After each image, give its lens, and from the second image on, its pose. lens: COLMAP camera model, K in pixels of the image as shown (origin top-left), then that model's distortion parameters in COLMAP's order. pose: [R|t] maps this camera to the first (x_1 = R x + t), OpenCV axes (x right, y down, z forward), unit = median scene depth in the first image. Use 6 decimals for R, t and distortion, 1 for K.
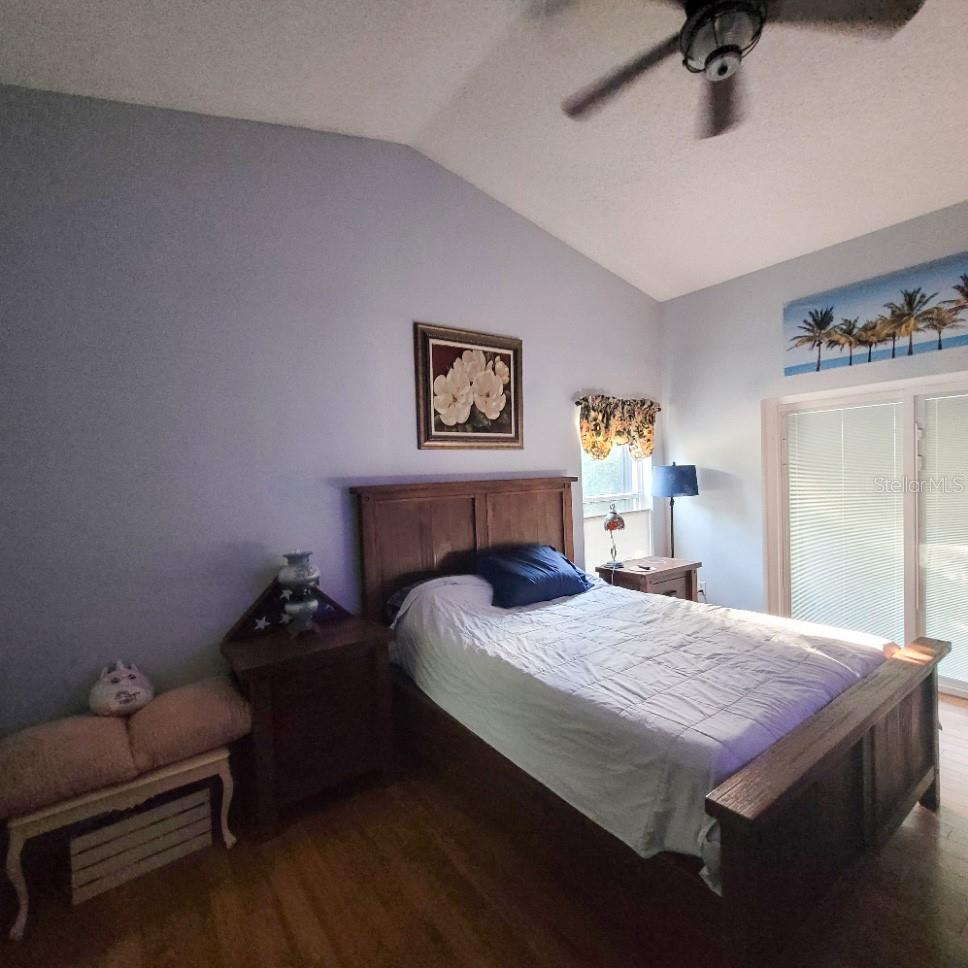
lens RADIAL K [[518.2, 0, 484.0], [0, 518.2, 484.0], [0, 0, 1]] dist [0.002489, -0.000610]
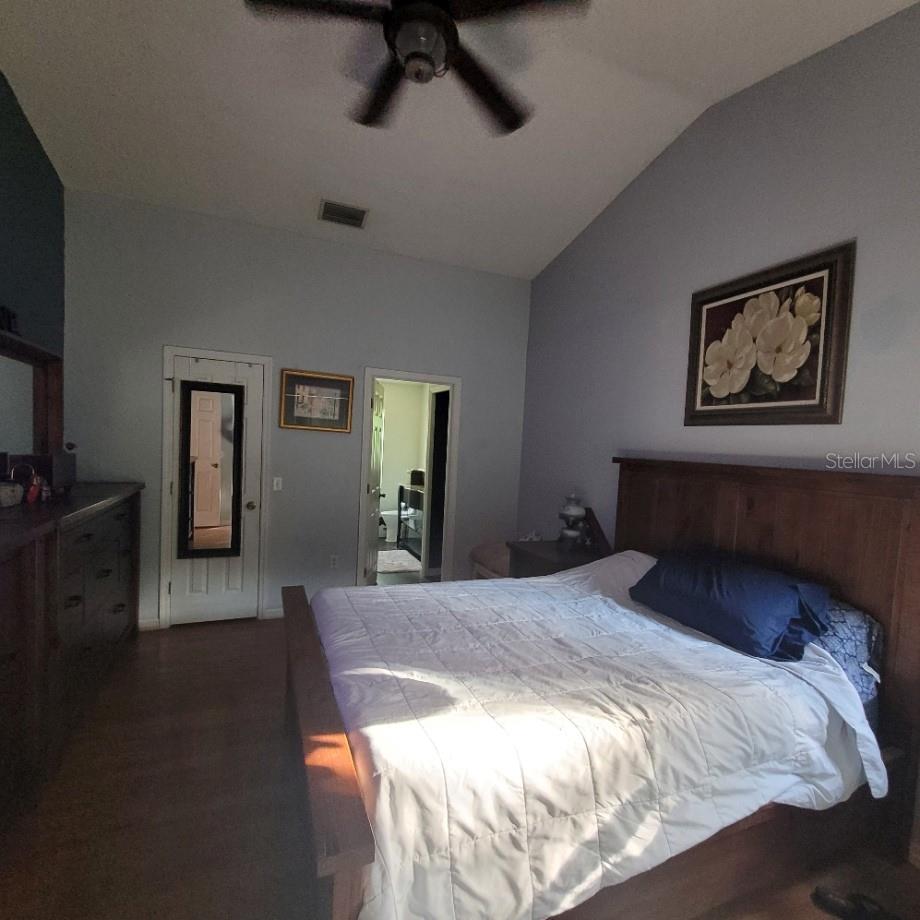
lens RADIAL K [[482.4, 0, 463.1], [0, 482.4, 468.7], [0, 0, 1]] dist [0.000334, -0.000959]
pose [[-0.250483, 0.073126, -0.965355, 0.801686], [-0.061331, 0.993942, 0.091205, -0.041639], [0.966176, 0.082051, -0.244480, 0.775470]]
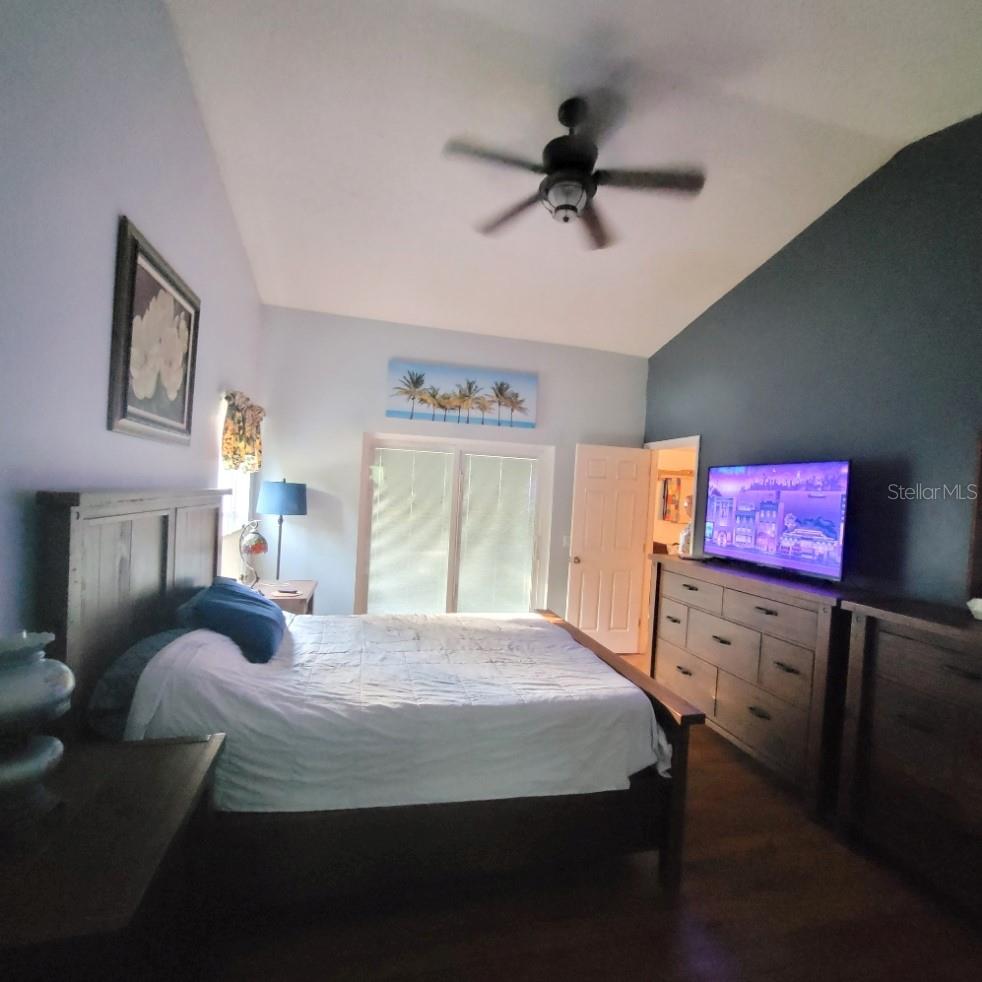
lens RADIAL K [[513.3, 0, 508.9], [0, 513.3, 492.2], [0, 0, 1]] dist [-0.002086, -0.000175]
pose [[0.356468, 0.059701, 0.932398, -0.467357], [-0.050623, 0.997725, -0.044530, 0.004980], [-0.932935, -0.031327, 0.358679, 0.346784]]
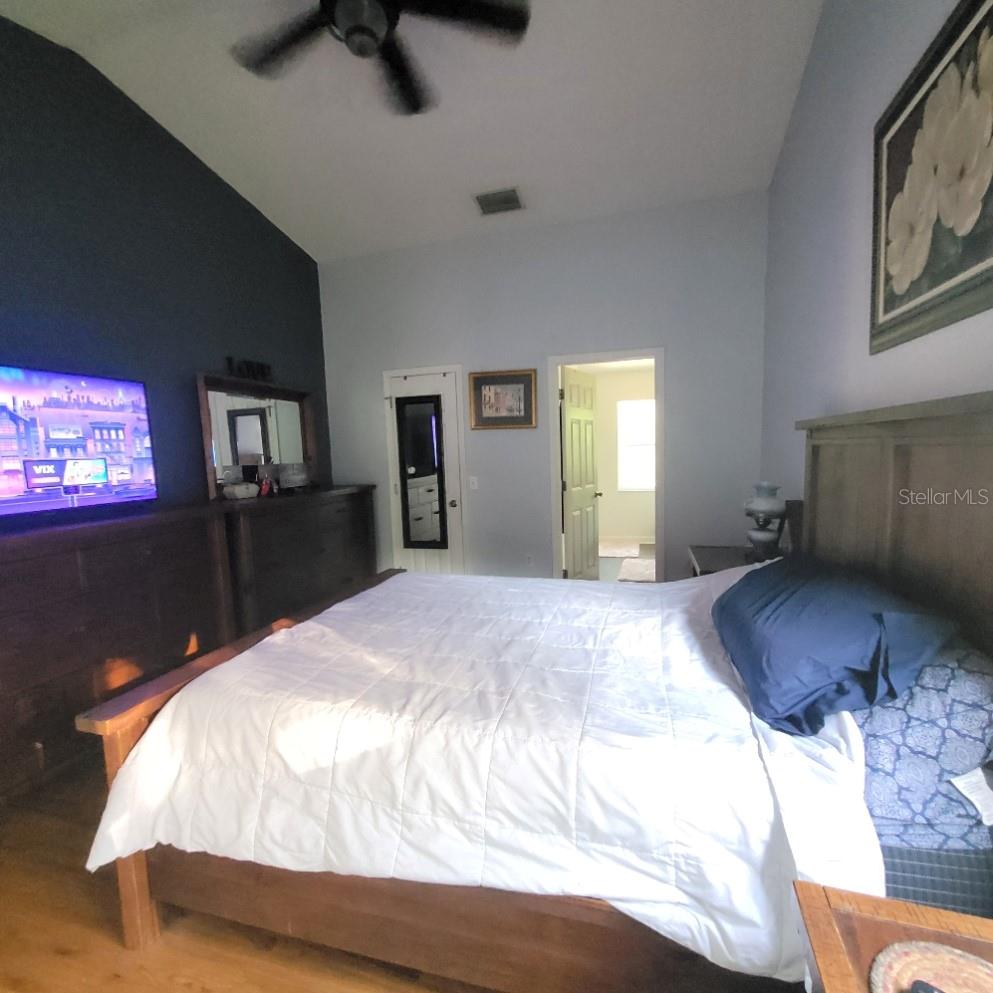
lens RADIAL K [[526.6, 0, 496.5], [0, 526.6, 496.5], [0, 0, 1]] dist [0.017569, -0.000677]
pose [[-0.801614, 0.121627, -0.585340, 0.546549], [0.055683, 0.990020, 0.129459, -0.009060], [0.595244, 0.071183, -0.800386, 1.160840]]
